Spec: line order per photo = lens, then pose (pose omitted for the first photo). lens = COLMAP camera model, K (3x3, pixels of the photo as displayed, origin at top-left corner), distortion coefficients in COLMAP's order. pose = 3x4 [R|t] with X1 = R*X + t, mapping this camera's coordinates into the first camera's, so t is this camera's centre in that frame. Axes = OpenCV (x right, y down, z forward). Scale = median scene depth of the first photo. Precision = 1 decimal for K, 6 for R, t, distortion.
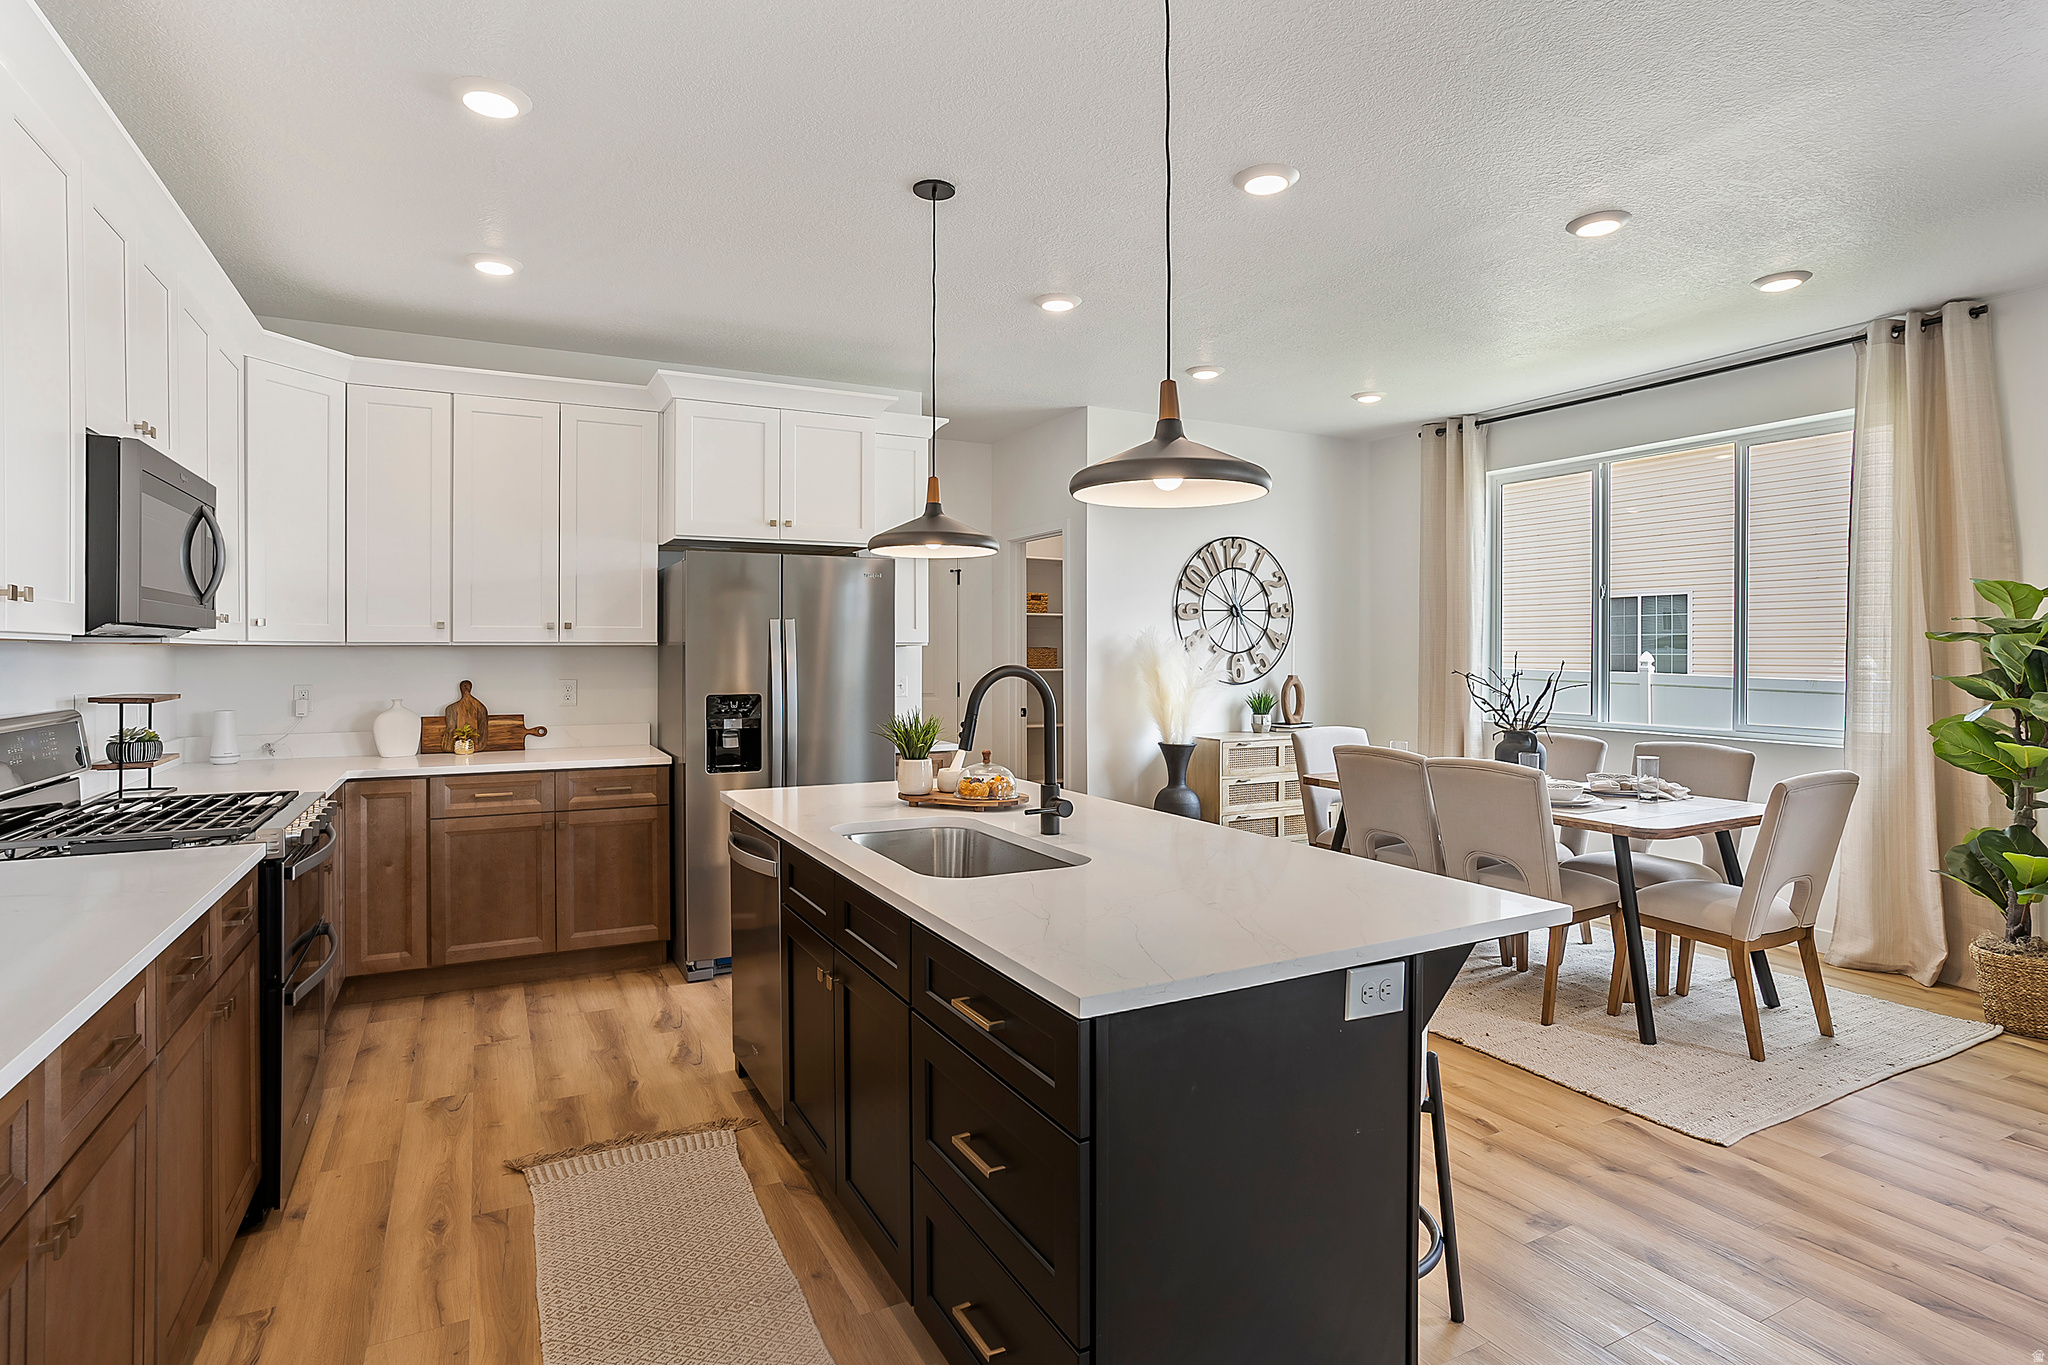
lens RADIAL K [[1023.8, 0, 1034.1], [0, 1023.8, 667.2], [0, 0, 1]] dist [-0.031574, 0.011051]
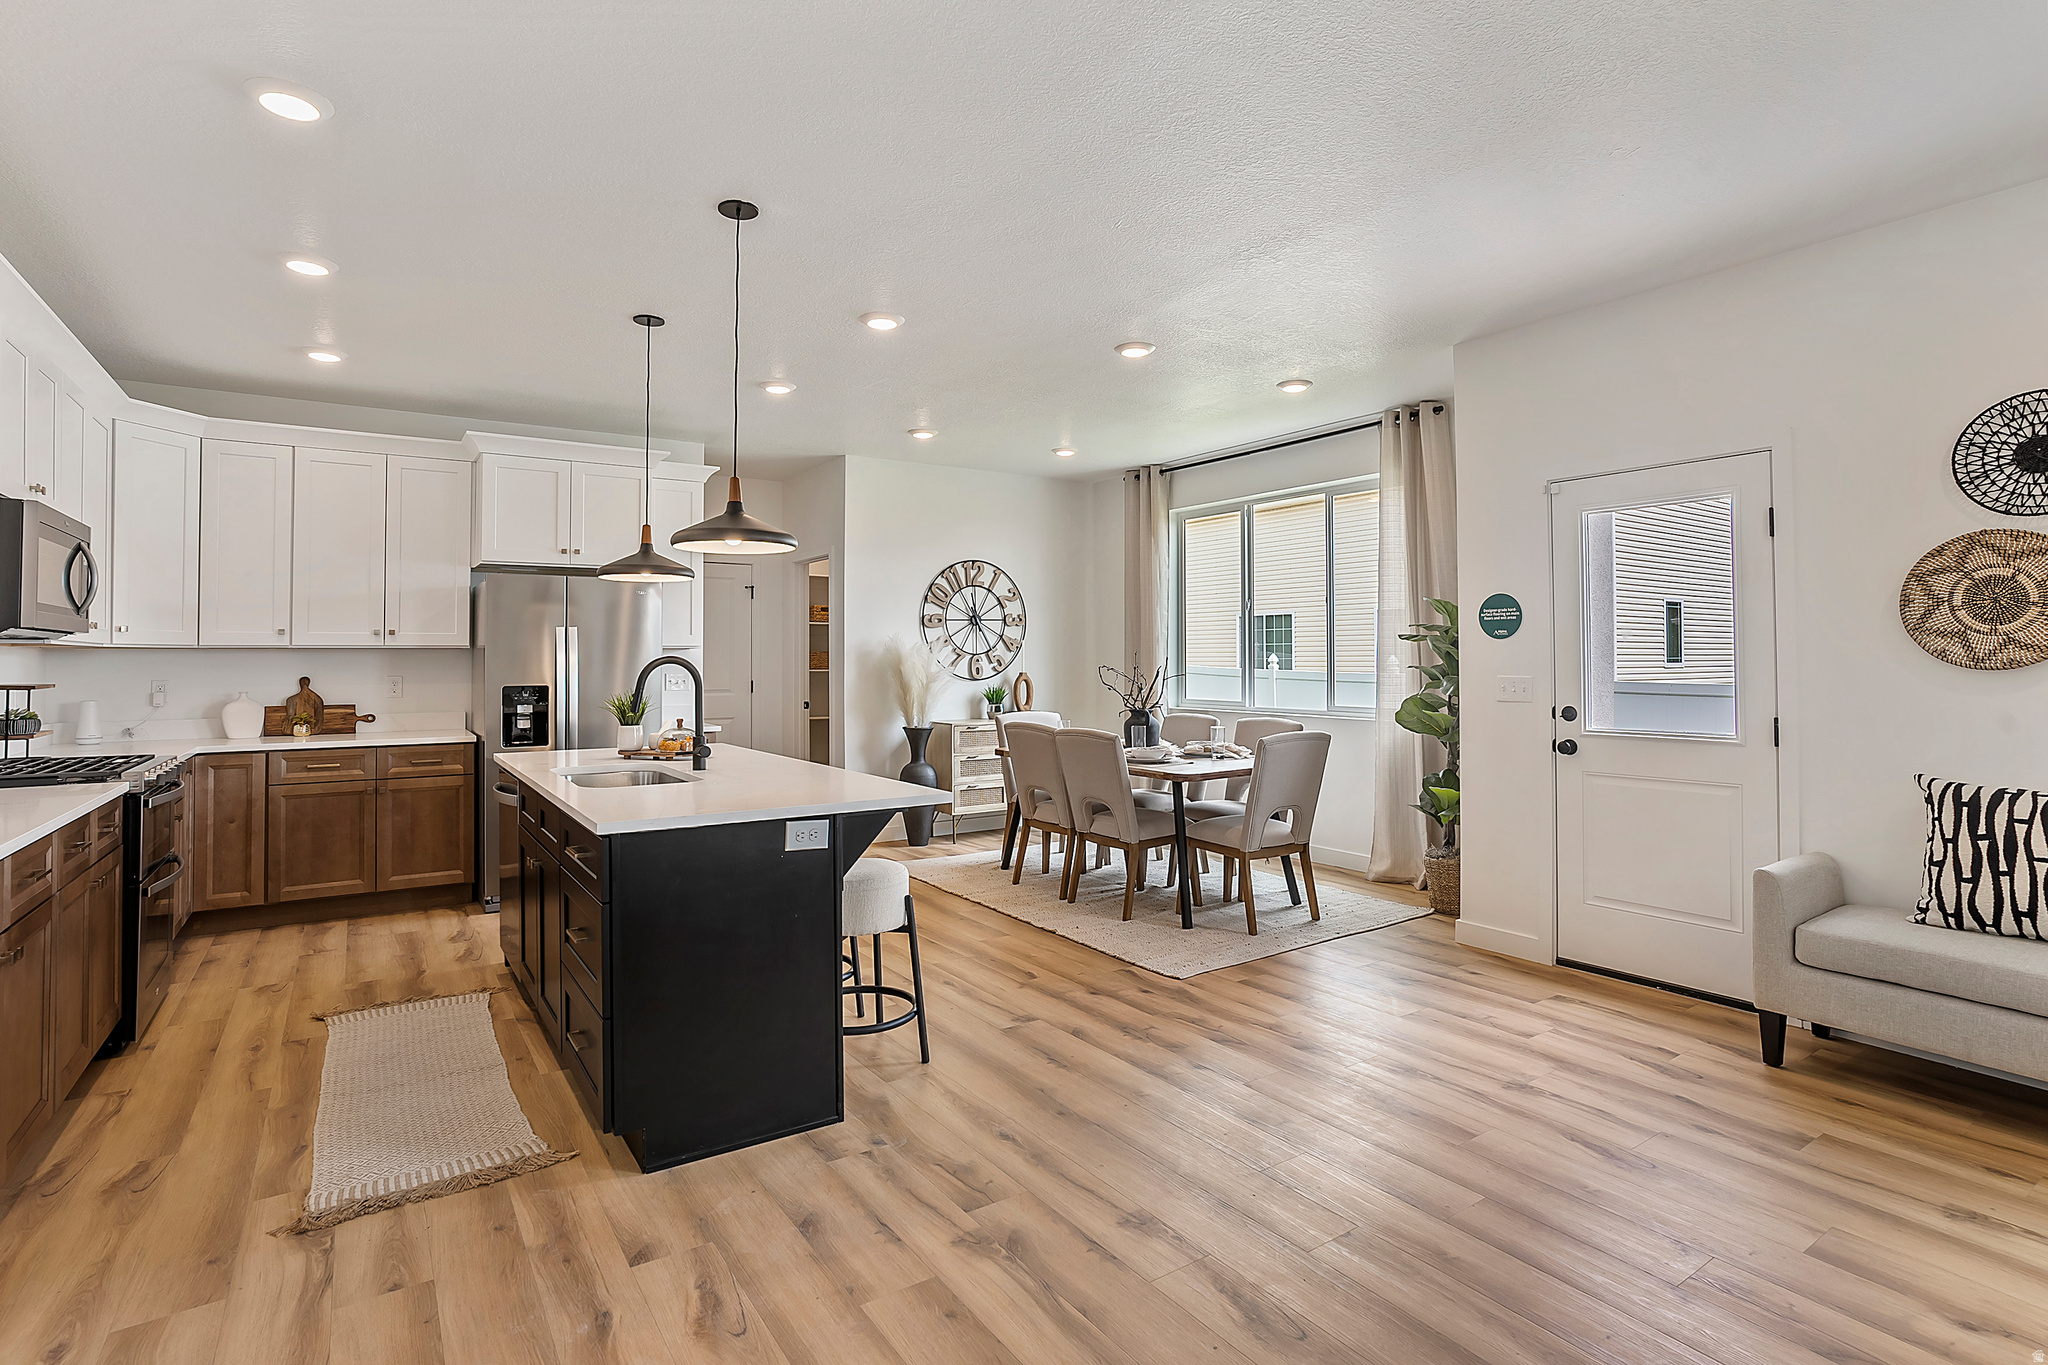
lens RADIAL K [[1038.3, 0, 1081.2], [0, 1038.3, 653.6], [0, 0, 1]] dist [-0.043183, 0.018099]
pose [[0.993892, -0.002756, 0.110327, 0.270898], [0.005323, 0.999722, -0.022984, 0.020854], [-0.110233, 0.023430, 0.993630, -0.373707]]
